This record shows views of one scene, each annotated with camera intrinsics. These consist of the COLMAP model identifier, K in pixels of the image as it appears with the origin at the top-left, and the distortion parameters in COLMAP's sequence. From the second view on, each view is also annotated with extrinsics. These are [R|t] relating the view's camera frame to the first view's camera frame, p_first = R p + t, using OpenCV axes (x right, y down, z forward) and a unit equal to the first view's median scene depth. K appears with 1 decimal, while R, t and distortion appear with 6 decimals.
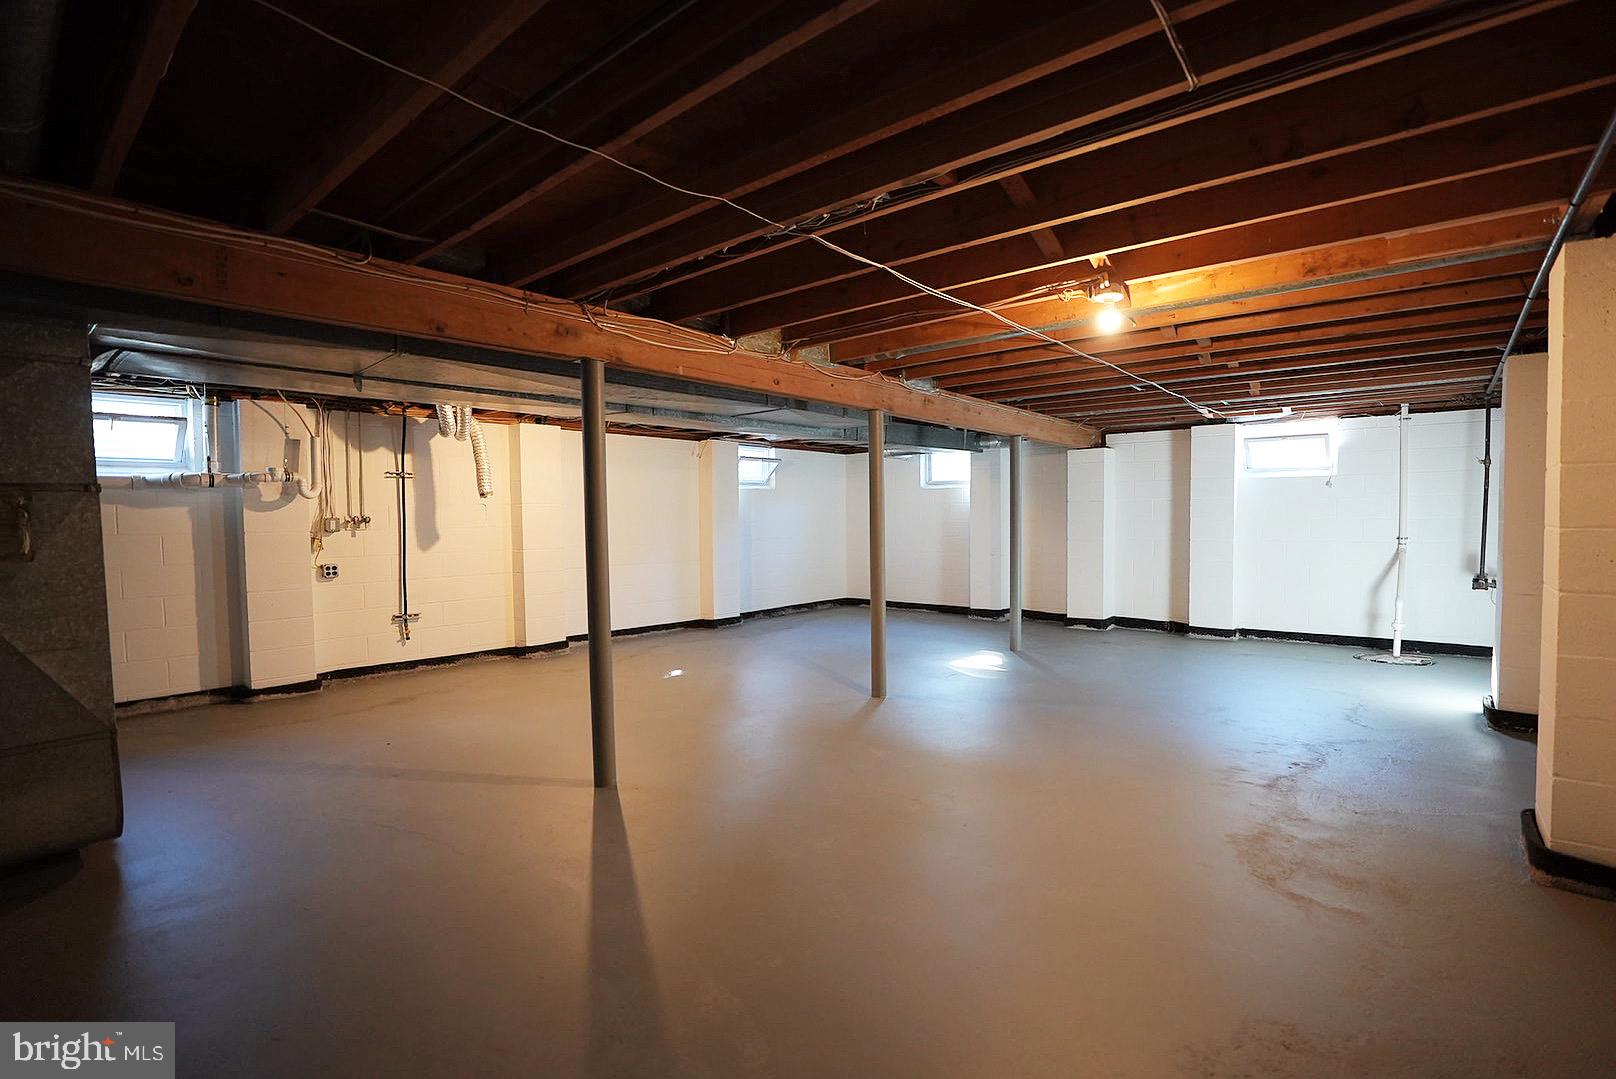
lens RADIAL K [[749.1, 0, 818.7], [0, 749.1, 546.1], [0, 0, 1]] dist [-0.074113, 0.032399]
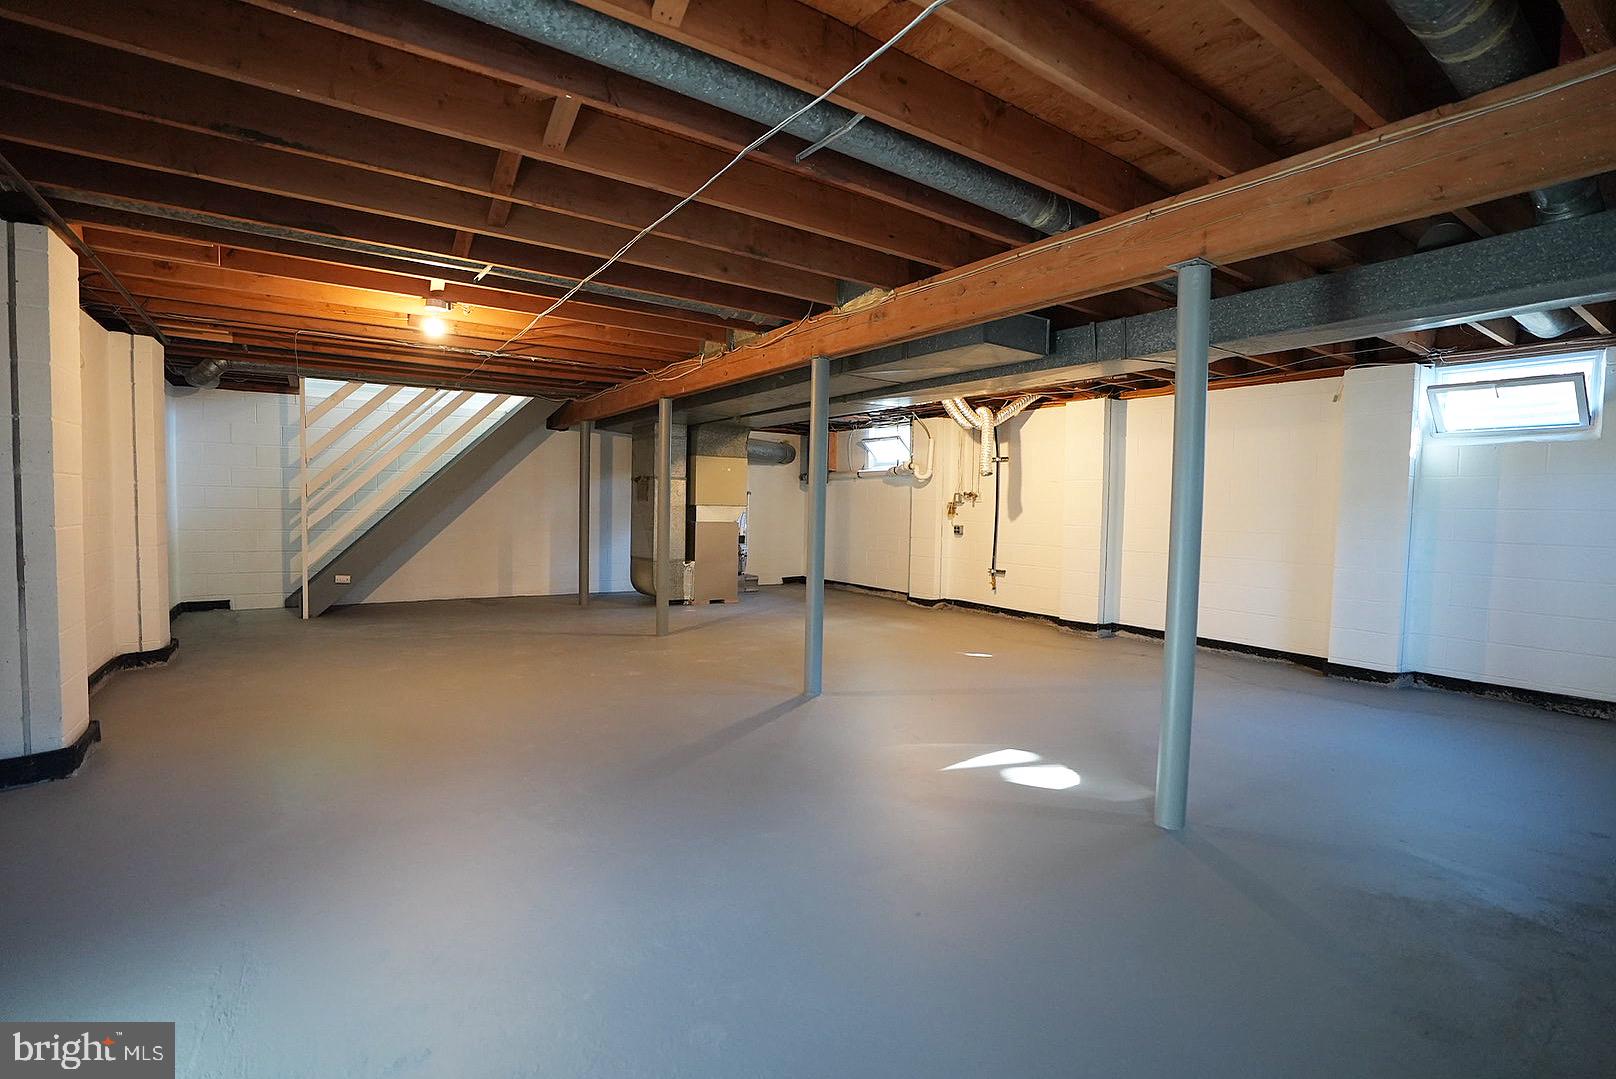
lens RADIAL K [[749.1, 0, 818.7], [0, 749.1, 546.1], [0, 0, 1]] dist [-0.074113, 0.032399]
pose [[-0.265948, 0.058491, -0.962211, 0.766720], [-0.055447, 0.995577, 0.075844, -0.028385], [0.962392, 0.073522, -0.261528, 1.045809]]
